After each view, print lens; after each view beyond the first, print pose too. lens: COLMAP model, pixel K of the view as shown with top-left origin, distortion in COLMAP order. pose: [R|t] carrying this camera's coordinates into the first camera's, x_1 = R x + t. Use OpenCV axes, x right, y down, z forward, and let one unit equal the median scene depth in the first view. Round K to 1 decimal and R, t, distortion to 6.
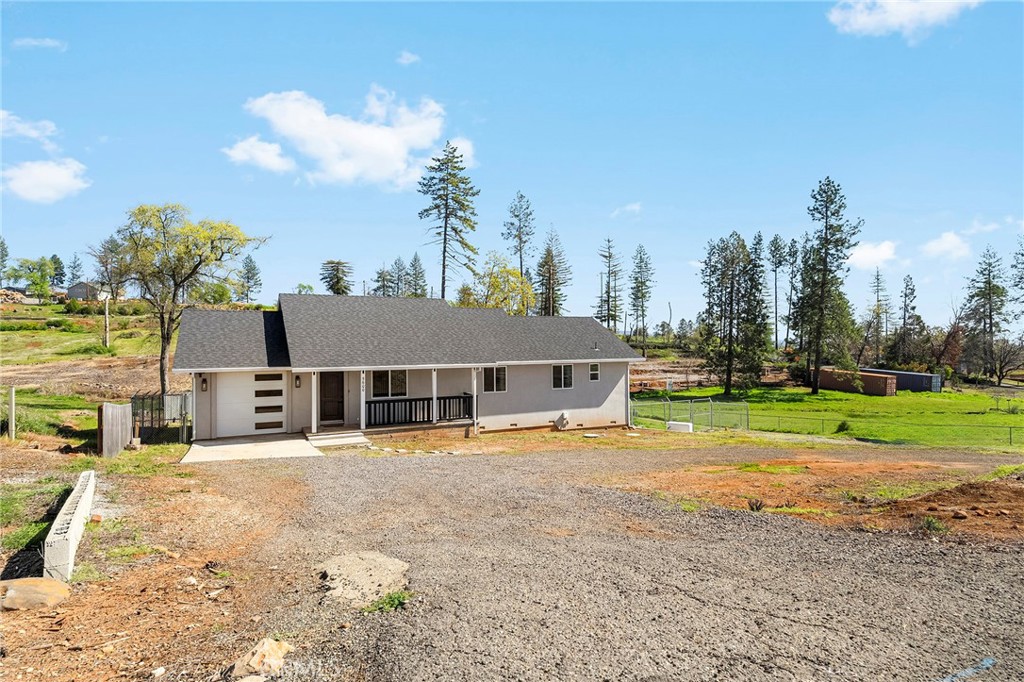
lens RADIAL K [[556.3, 0, 504.8], [0, 556.3, 341.2], [0, 0, 1]] dist [-0.006707, 0.000288]
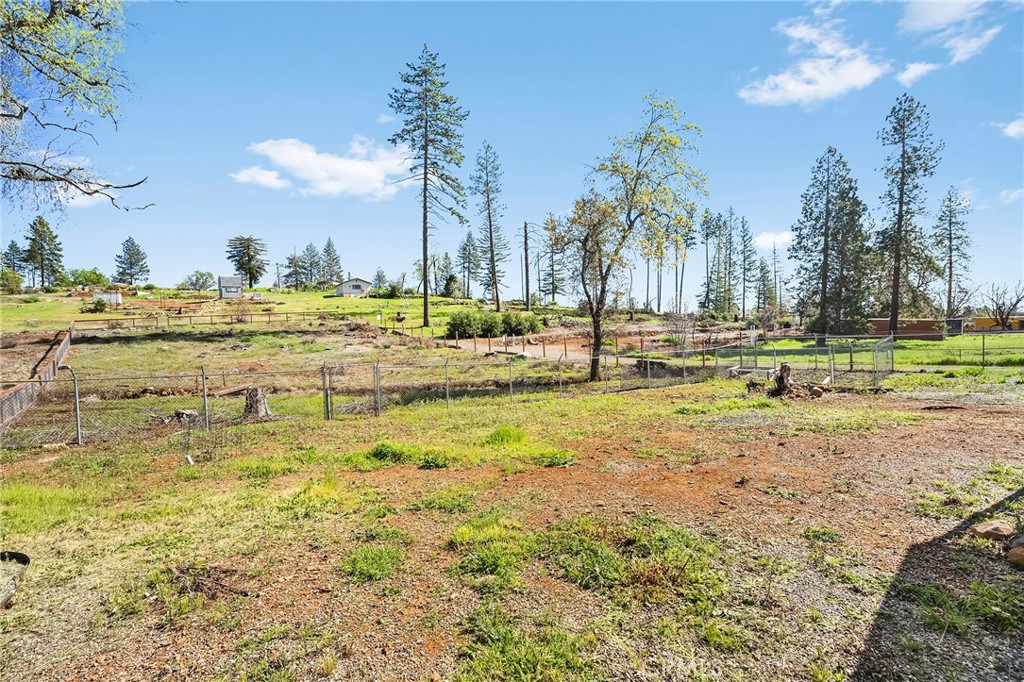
lens RADIAL K [[468.7, 0, 520.3], [0, 468.7, 340.6], [0, 0, 1]] dist [-0.001820, -0.000407]
pose [[0.966576, -0.044577, 0.252475, -0.121875], [0.038489, 0.998838, 0.029005, 0.028272], [-0.253475, -0.018318, 0.967169, 0.256762]]
